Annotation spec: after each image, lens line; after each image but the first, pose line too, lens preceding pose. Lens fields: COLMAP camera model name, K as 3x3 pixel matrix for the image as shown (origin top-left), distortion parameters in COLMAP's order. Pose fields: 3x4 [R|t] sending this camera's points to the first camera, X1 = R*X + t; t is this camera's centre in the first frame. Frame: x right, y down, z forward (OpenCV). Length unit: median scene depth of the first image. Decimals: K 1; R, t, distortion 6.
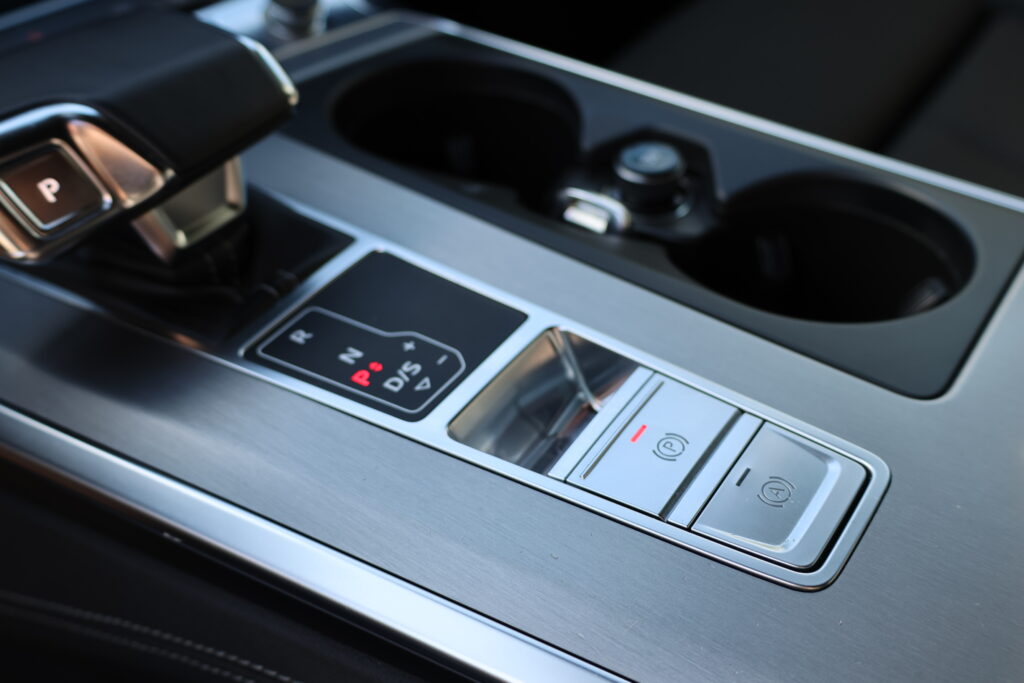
lens RADIAL K [[1135.6, 0, 508.7], [0, 1135.6, 336.3], [0, 0, 1]] dist [-0.007777, 0.000000]
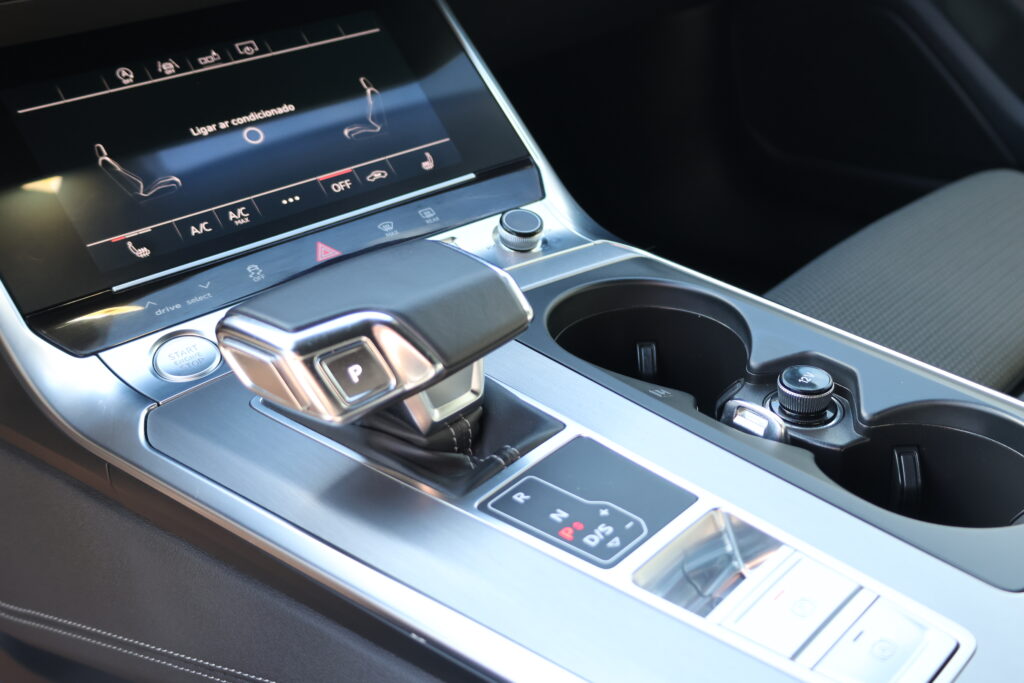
lens RADIAL K [[1182.8, 0, 515.3], [0, 1182.8, 345.2], [0, 0, 1]] dist [-0.009669, 0.000000]
pose [[0.987883, 0.075528, -0.135582, -0.018987], [-0.094742, 0.985413, -0.141369, 0.020742], [0.122927, 0.152502, 0.980628, -0.361654]]
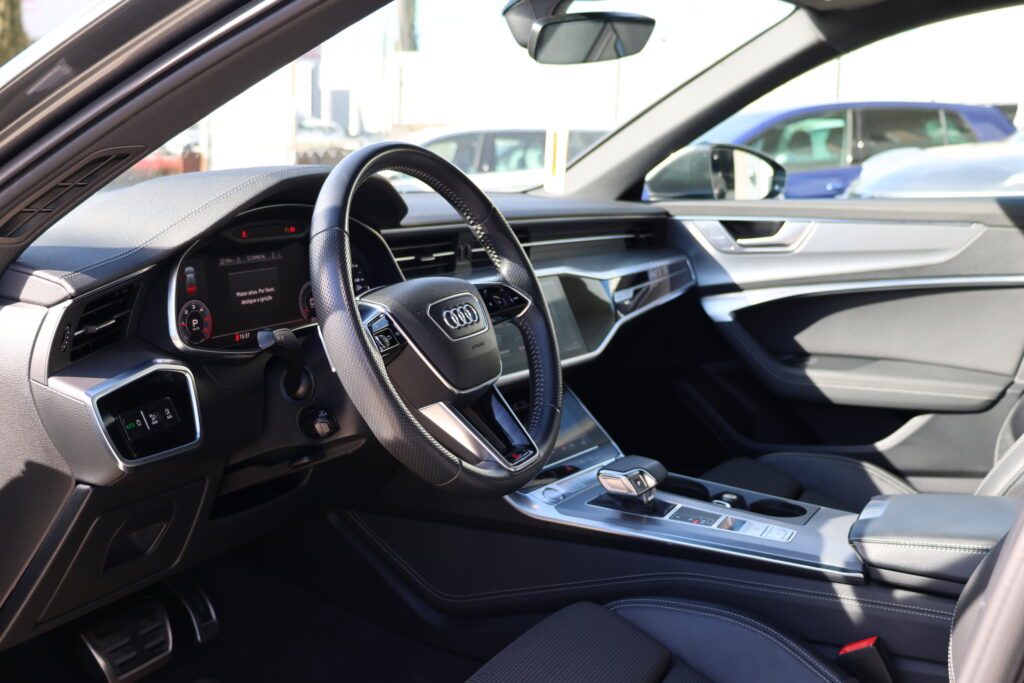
lens RADIAL K [[1135.6, 0, 515.5], [0, 1135.6, 345.8], [0, 0, 1]] dist [-0.007777, 0.000000]
pose [[0.989260, 0.057551, 0.134359, -1.606505], [0.008736, 0.894301, -0.447380, 1.554432], [-0.145904, 0.443749, 0.884194, -3.635955]]
